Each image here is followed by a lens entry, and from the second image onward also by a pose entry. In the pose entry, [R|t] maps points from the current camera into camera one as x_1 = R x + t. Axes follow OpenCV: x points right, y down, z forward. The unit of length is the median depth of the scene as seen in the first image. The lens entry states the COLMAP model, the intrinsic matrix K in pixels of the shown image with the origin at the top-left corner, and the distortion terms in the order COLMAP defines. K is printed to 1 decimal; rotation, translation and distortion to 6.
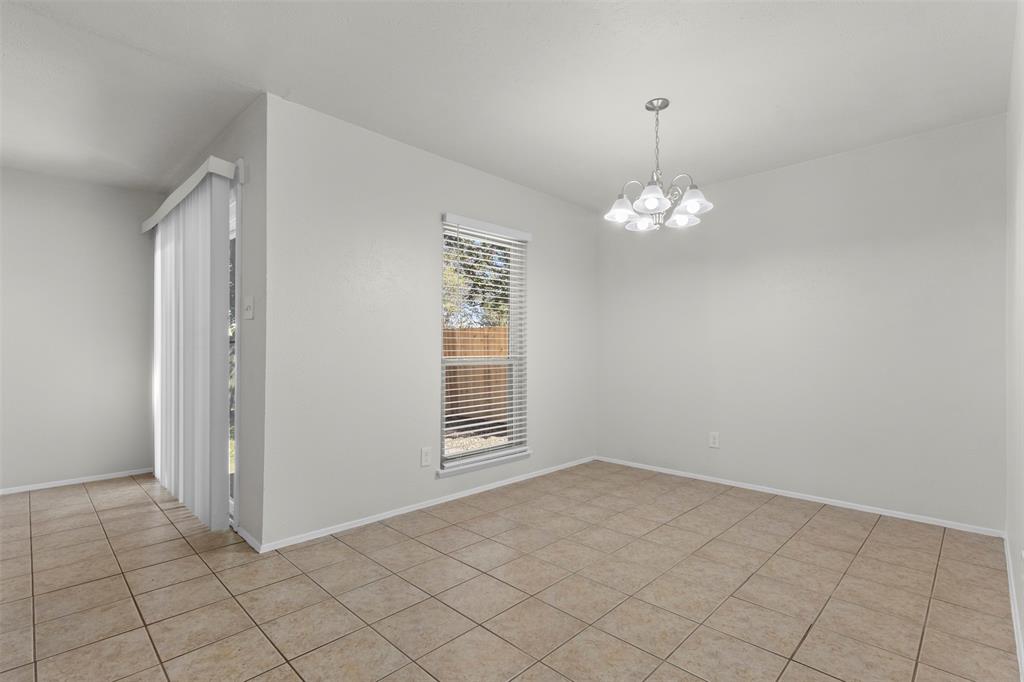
lens RADIAL K [[472.8, 0, 506.7], [0, 472.8, 350.5], [0, 0, 1]] dist [0.005485, 0.002231]
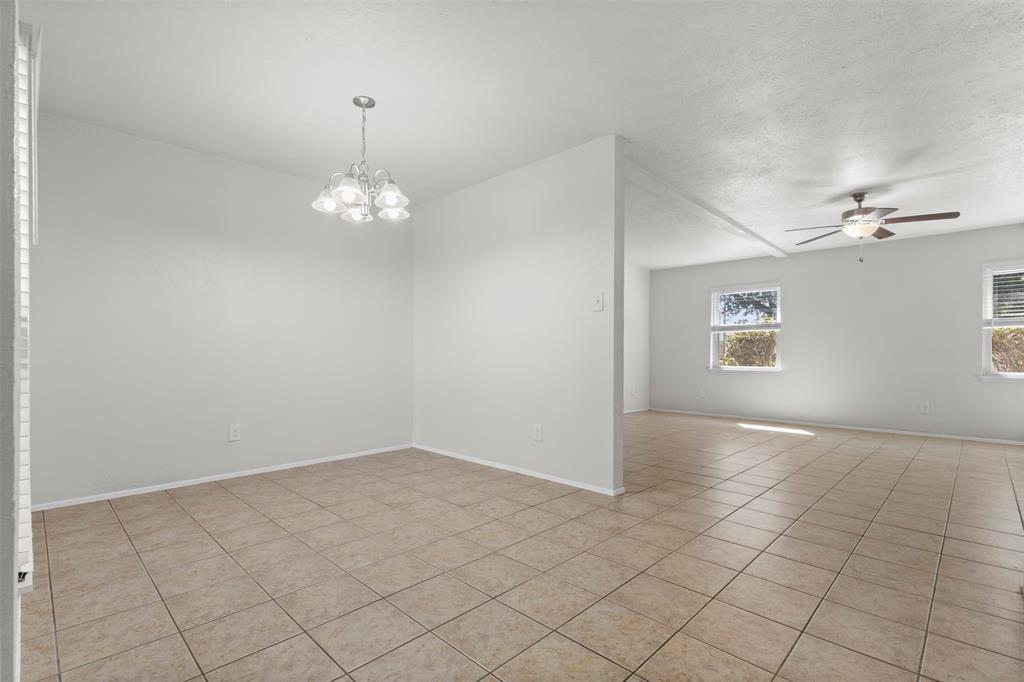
lens RADIAL K [[472.8, 0, 508.5], [0, 472.8, 351.1], [0, 0, 1]] dist [0.005485, 0.002231]
pose [[-0.003367, 0.001357, 0.999993, -0.774642], [-0.004467, 0.999989, -0.001372, 0.040969], [-0.999984, -0.004471, -0.003361, 0.710228]]
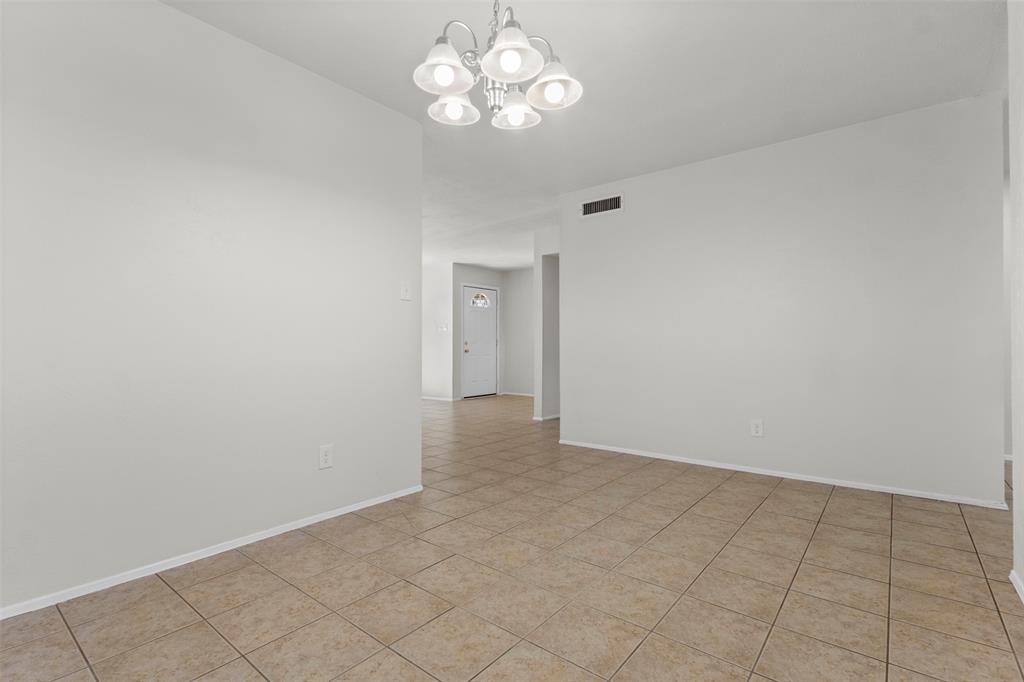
lens RADIAL K [[472.8, 0, 505.7], [0, 472.8, 339.2], [0, 0, 1]] dist [0.005485, 0.002231]
pose [[-0.995615, -0.005160, -0.093399, 0.379697], [-0.003630, 0.999857, -0.016541, 0.049553], [0.093471, -0.016129, -0.995491, 1.680241]]
